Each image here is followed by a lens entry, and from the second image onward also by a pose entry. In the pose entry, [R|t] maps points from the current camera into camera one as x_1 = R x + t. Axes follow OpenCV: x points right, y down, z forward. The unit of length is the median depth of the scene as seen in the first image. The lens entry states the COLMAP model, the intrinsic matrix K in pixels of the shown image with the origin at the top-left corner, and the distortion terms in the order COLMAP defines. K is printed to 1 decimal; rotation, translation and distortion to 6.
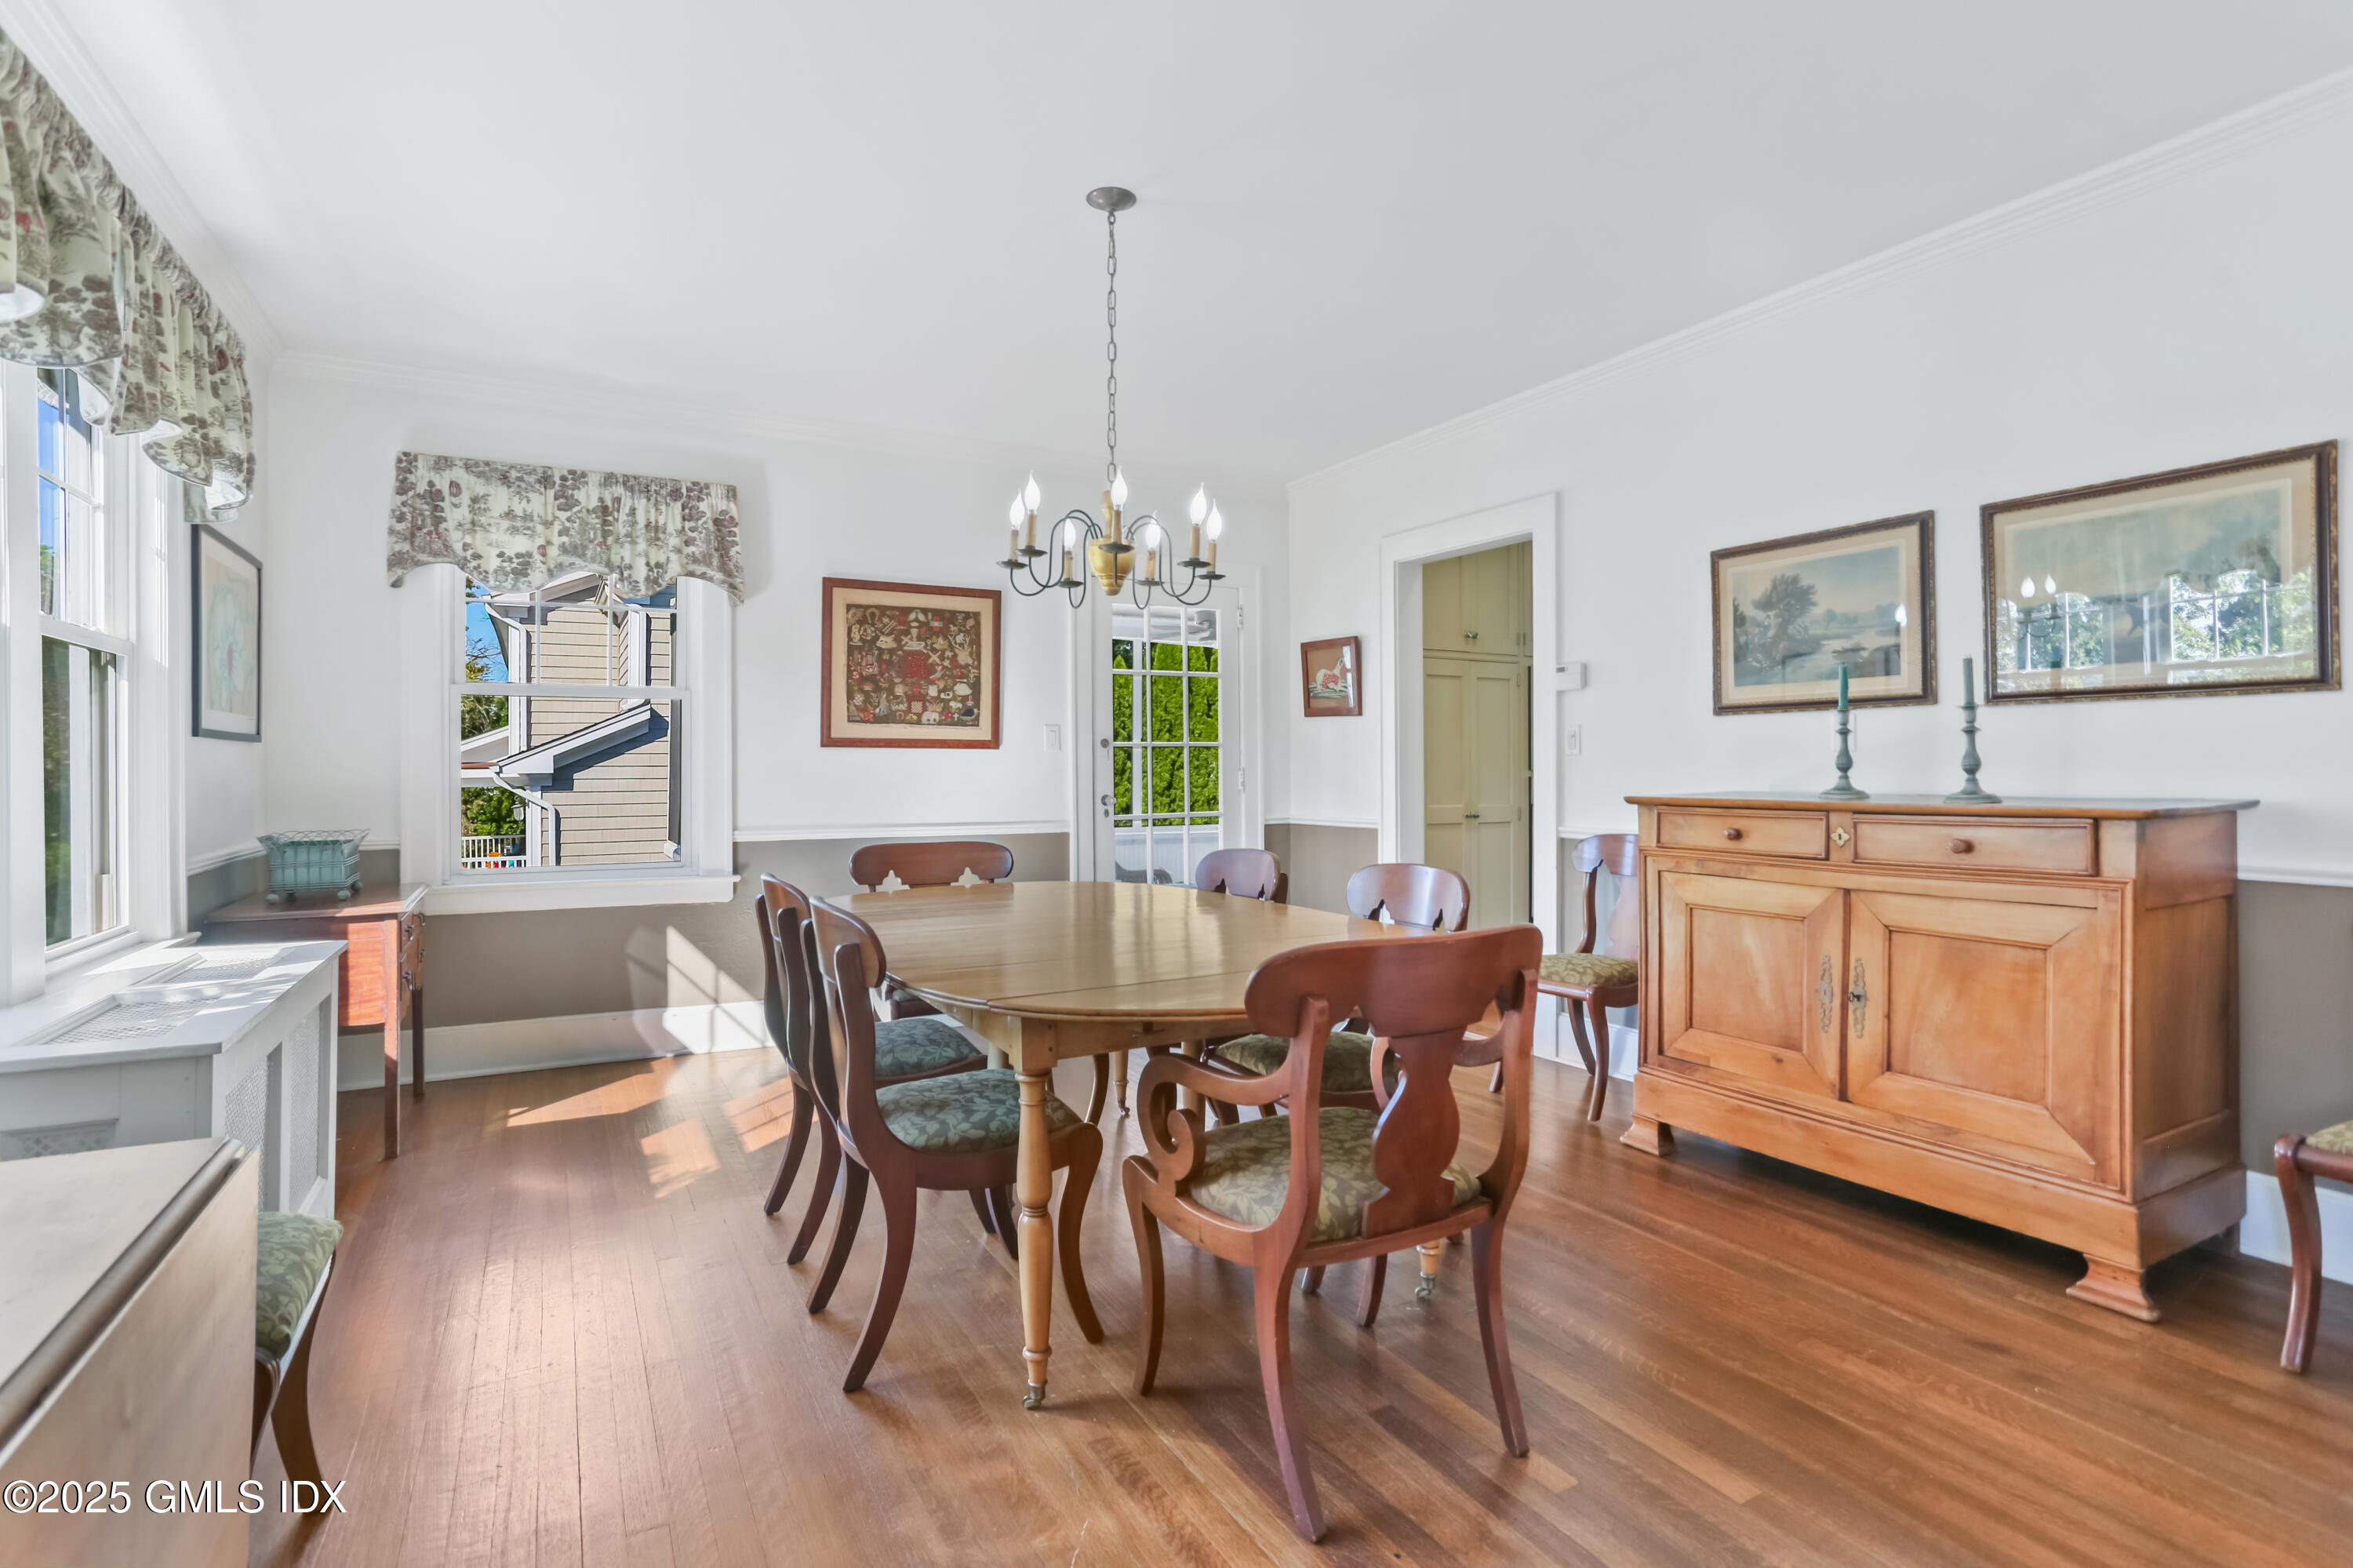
lens RADIAL K [[1142.4, 0, 1170.5], [0, 1142.4, 779.4], [0, 0, 1]] dist [-0.060902, 0.042080]
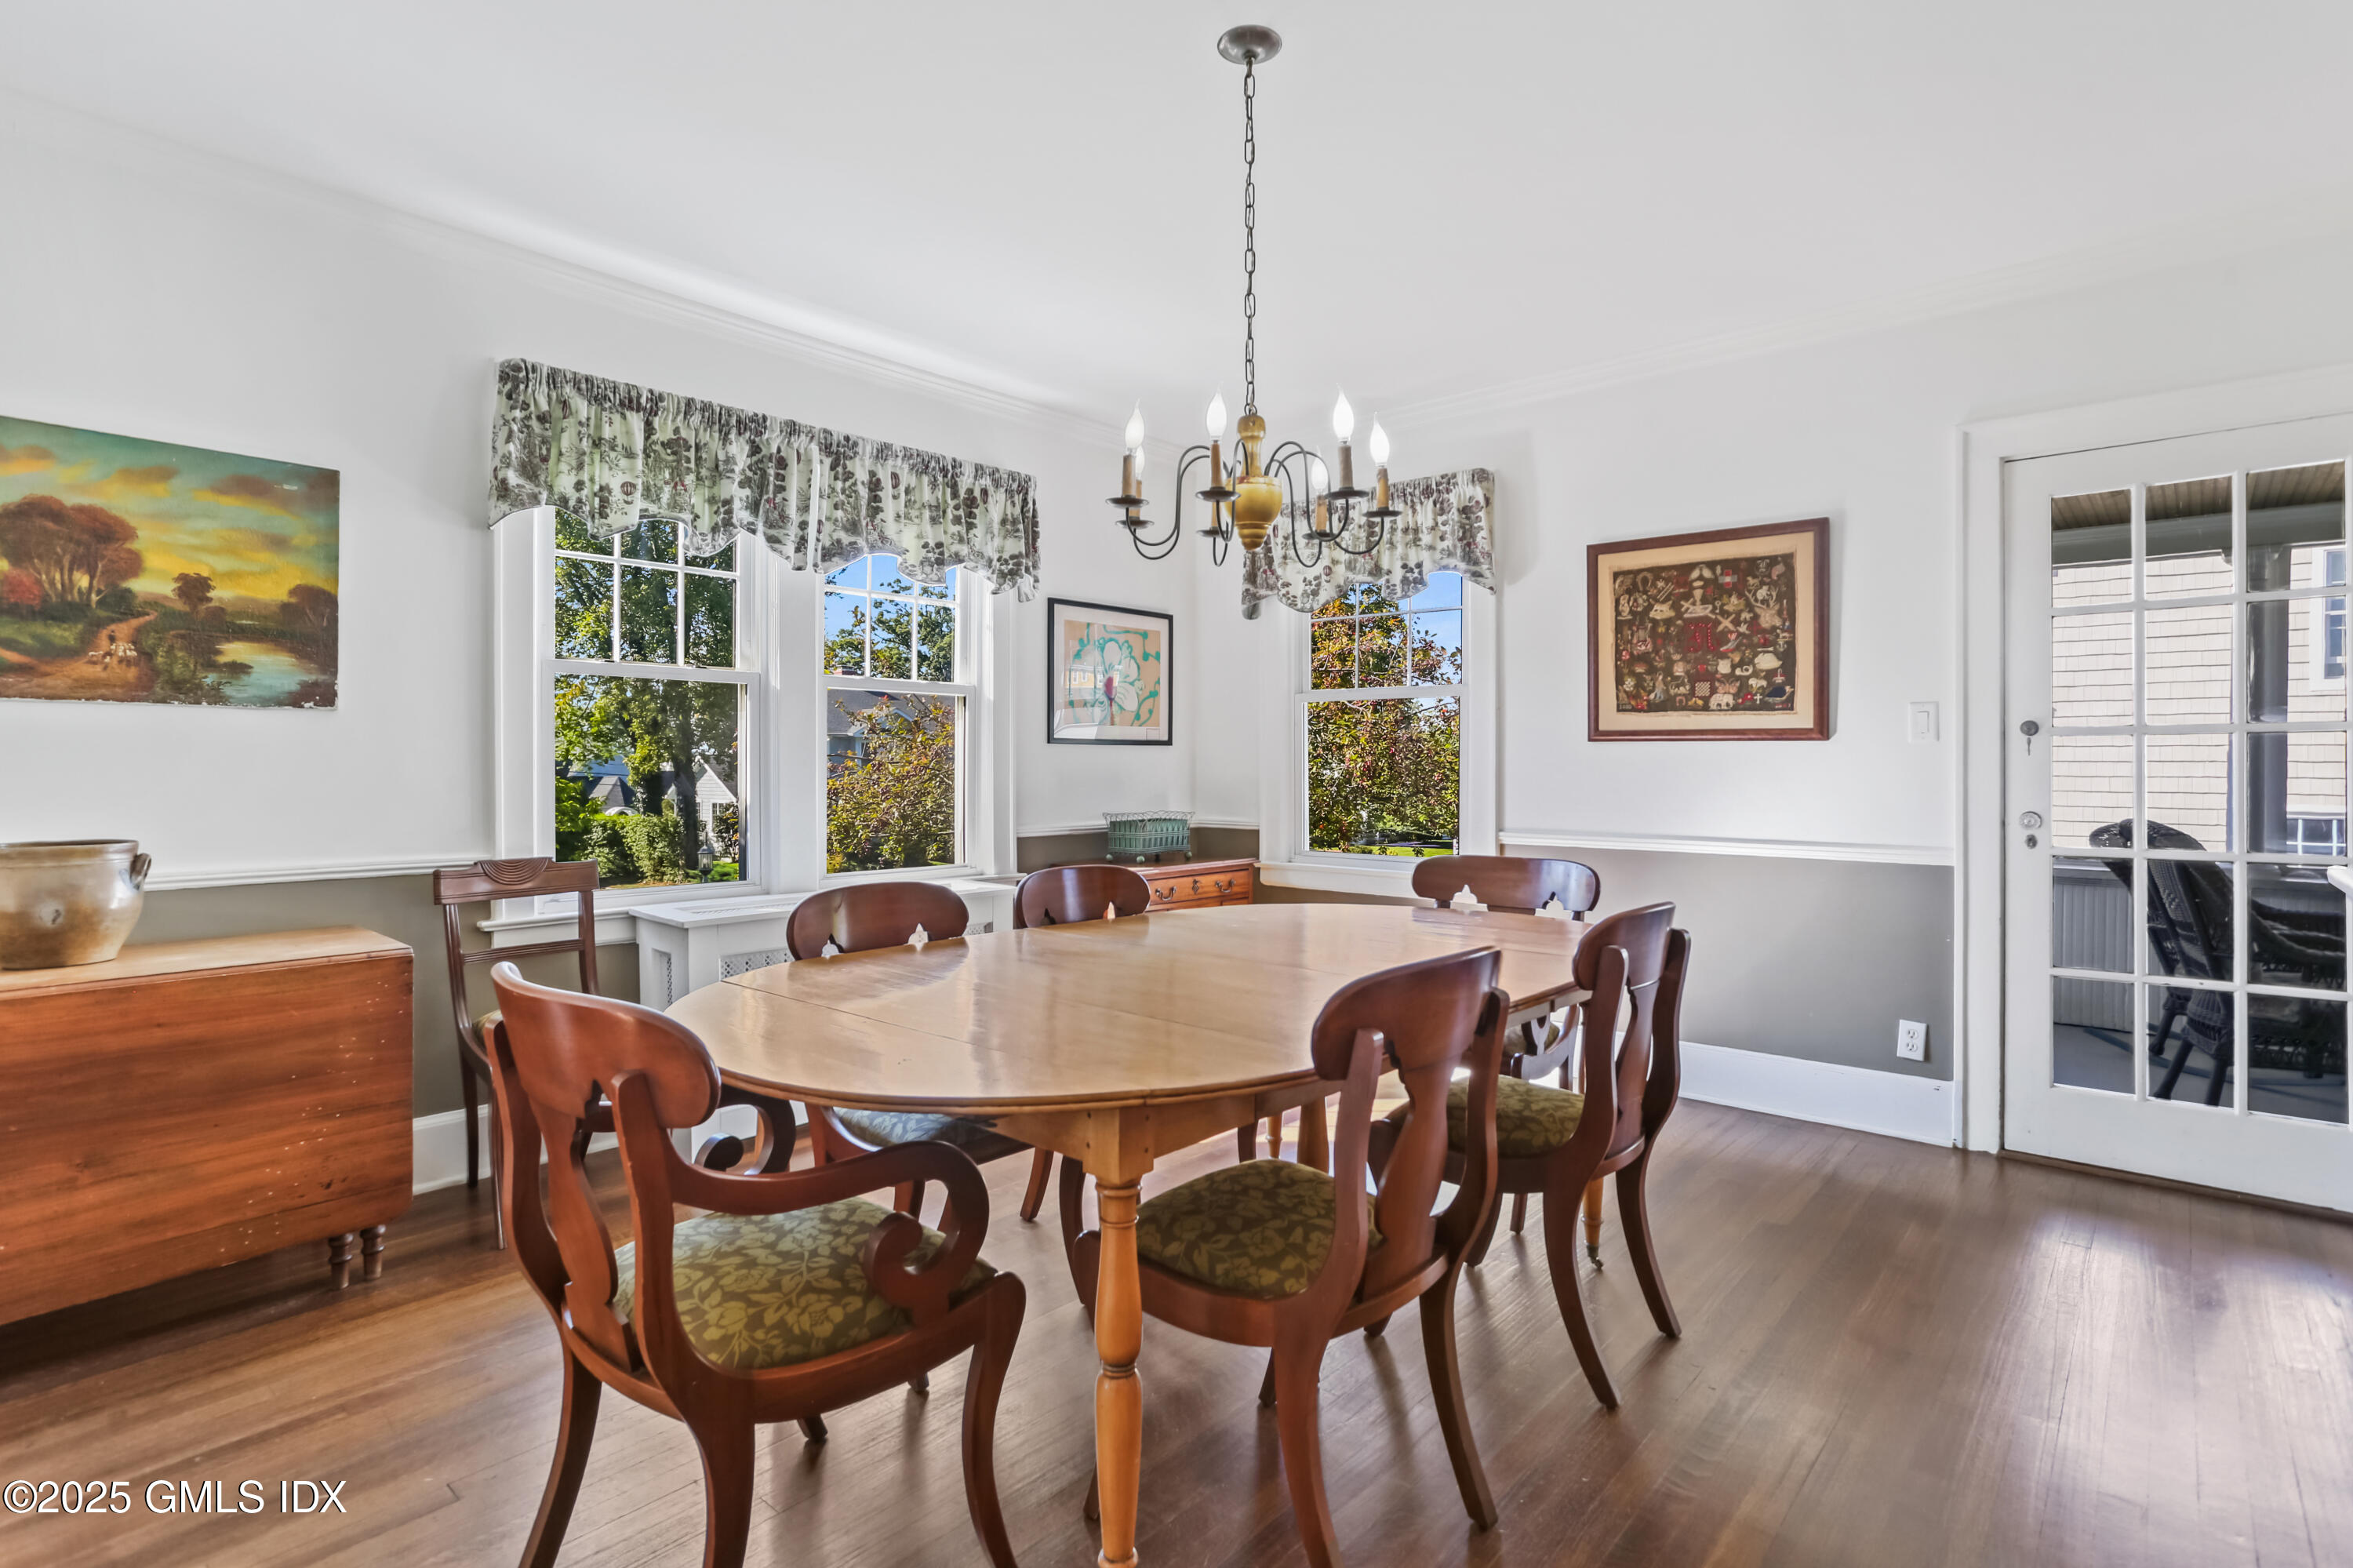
lens RADIAL K [[1142.4, 0, 1170.5], [0, 1142.4, 779.4], [0, 0, 1]] dist [-0.060902, 0.042080]
pose [[0.342277, 0.016372, -0.939457, 0.387682], [-0.011136, 0.999849, 0.013367, -0.007685], [0.939533, 0.005887, 0.342407, 0.394811]]
